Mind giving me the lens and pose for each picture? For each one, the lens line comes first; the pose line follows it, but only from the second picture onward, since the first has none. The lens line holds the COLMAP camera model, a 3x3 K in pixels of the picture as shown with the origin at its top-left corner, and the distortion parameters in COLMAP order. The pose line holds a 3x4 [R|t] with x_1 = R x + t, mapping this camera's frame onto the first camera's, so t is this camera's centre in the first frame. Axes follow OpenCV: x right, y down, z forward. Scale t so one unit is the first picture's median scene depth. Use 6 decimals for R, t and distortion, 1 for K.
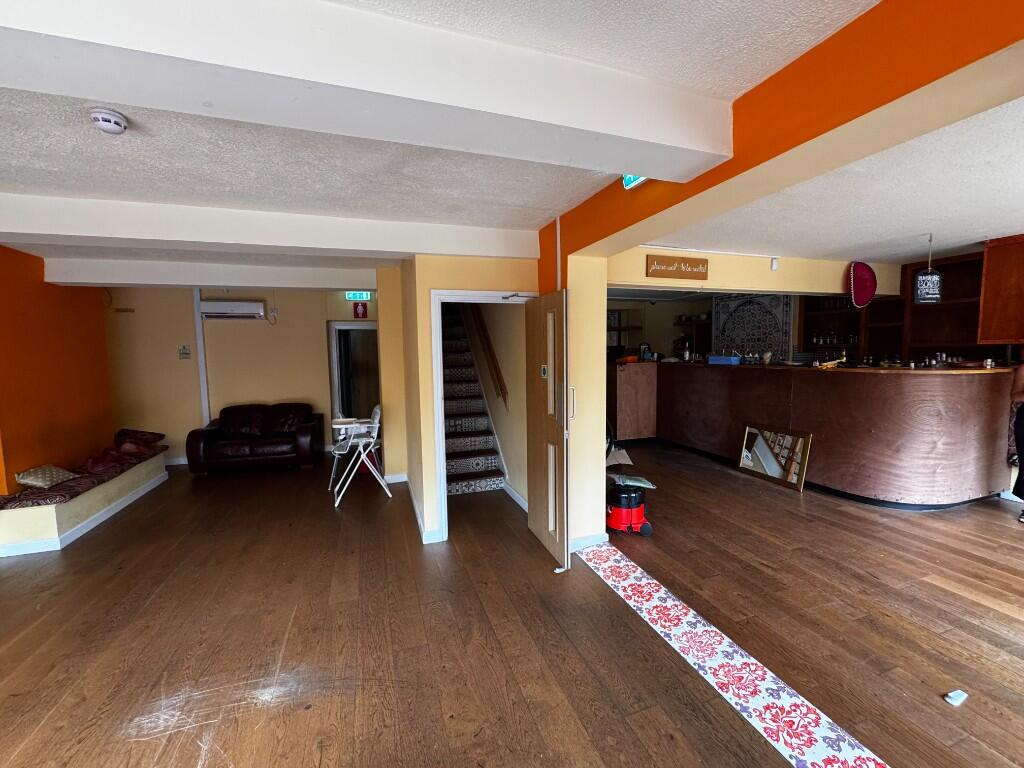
lens RADIAL K [[407.5, 0, 512.0], [0, 407.5, 384.0], [0, 0, 1]] dist [-0.000373, -0.000062]
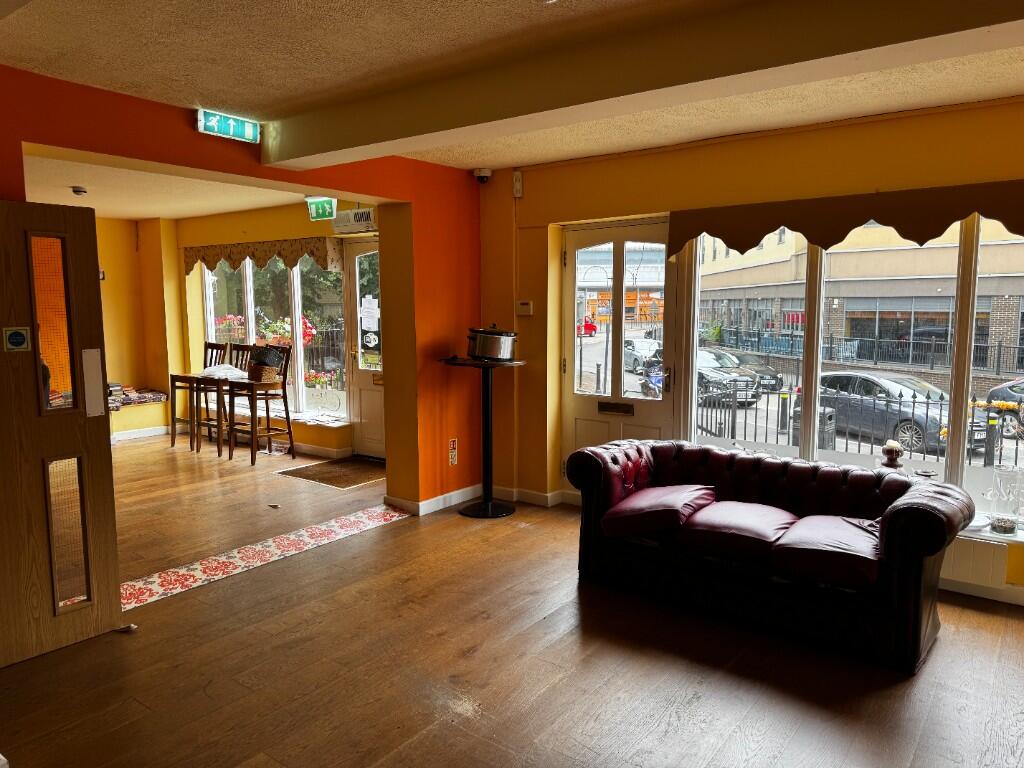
lens RADIAL K [[707.7, 0, 512.0], [0, 707.7, 384.0], [0, 0, 1]] dist [0.092990, -0.187107]
pose [[-0.552123, -0.075169, 0.830367, -1.502534], [0.083152, 0.985998, 0.144546, -0.073630], [-0.829606, 0.148854, -0.538142, 1.329960]]
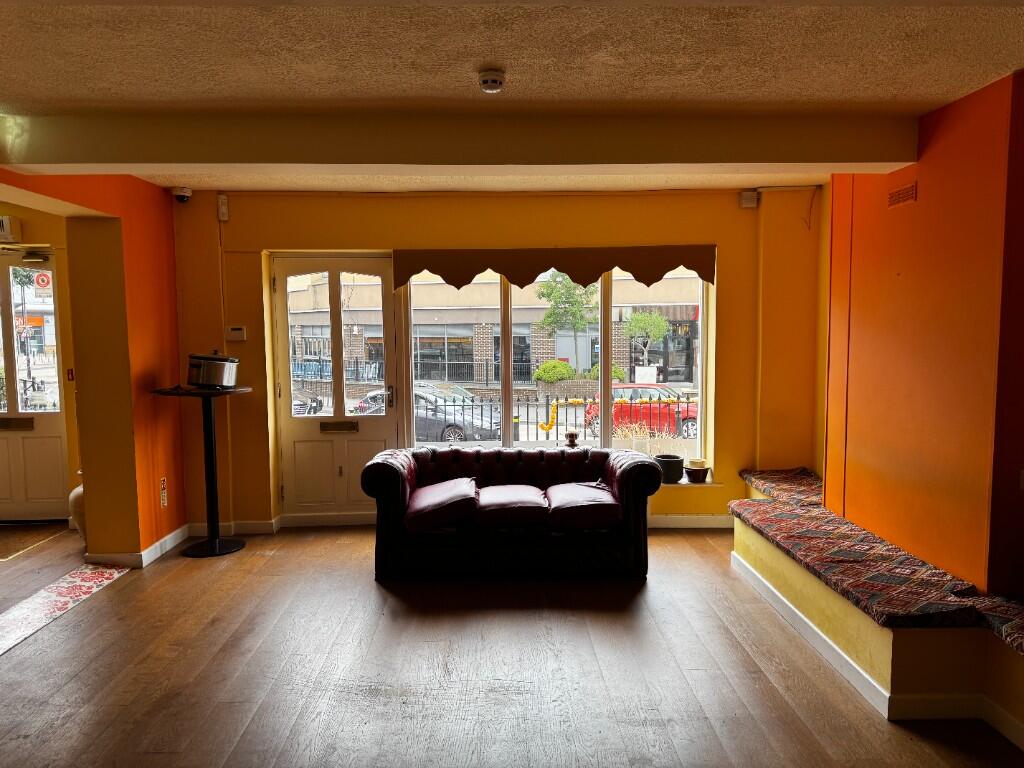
lens RADIAL K [[707.7, 0, 512.0], [0, 707.7, 384.0], [0, 0, 1]] dist [0.092990, -0.187107]
pose [[-0.953885, -0.000158, 0.300173, -1.085181], [0.048272, 0.986904, 0.153918, -0.132501], [-0.296267, 0.161310, -0.941385, 1.949870]]
